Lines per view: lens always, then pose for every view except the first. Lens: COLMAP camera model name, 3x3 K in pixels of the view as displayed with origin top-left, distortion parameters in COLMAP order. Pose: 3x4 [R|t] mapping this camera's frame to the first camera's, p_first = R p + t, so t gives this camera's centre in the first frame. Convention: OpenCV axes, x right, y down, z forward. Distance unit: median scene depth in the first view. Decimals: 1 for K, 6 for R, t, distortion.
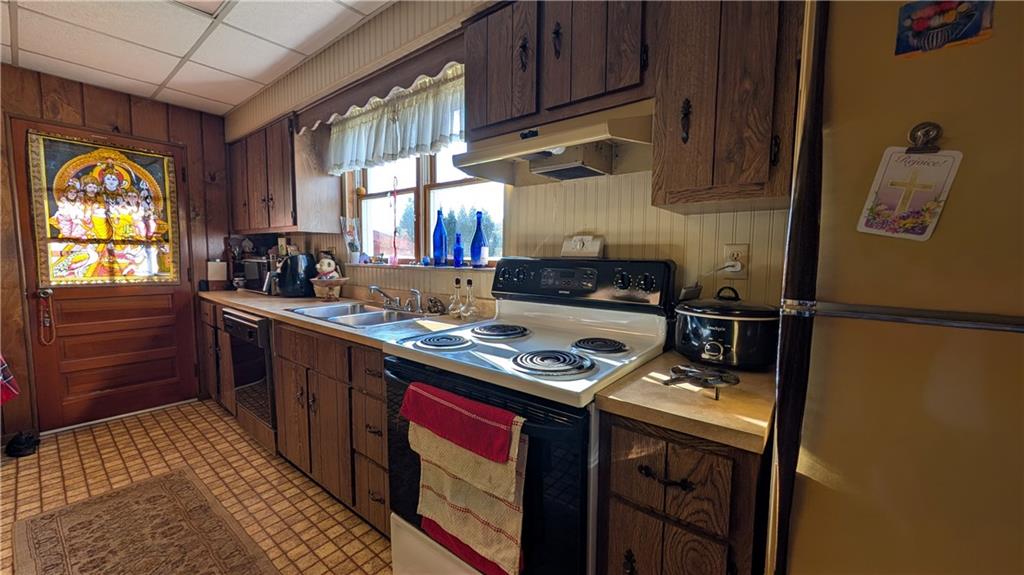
lens RADIAL K [[383.5, 0, 510.0], [0, 383.5, 284.0], [0, 0, 1]] dist [-0.002595, 0.000007]
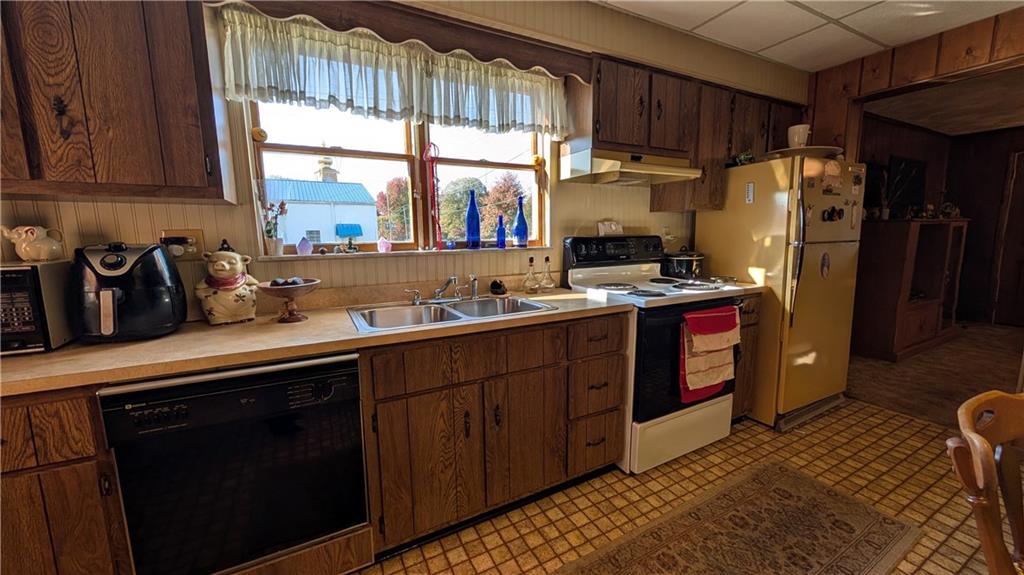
lens RADIAL K [[383.5, 0, 508.5], [0, 383.5, 286.9], [0, 0, 1]] dist [-0.002595, 0.000007]
pose [[0.413751, -0.137302, 0.899977, -1.412934], [0.090636, 0.989863, 0.109347, -0.068864], [-0.905867, 0.036328, 0.422001, 0.705276]]
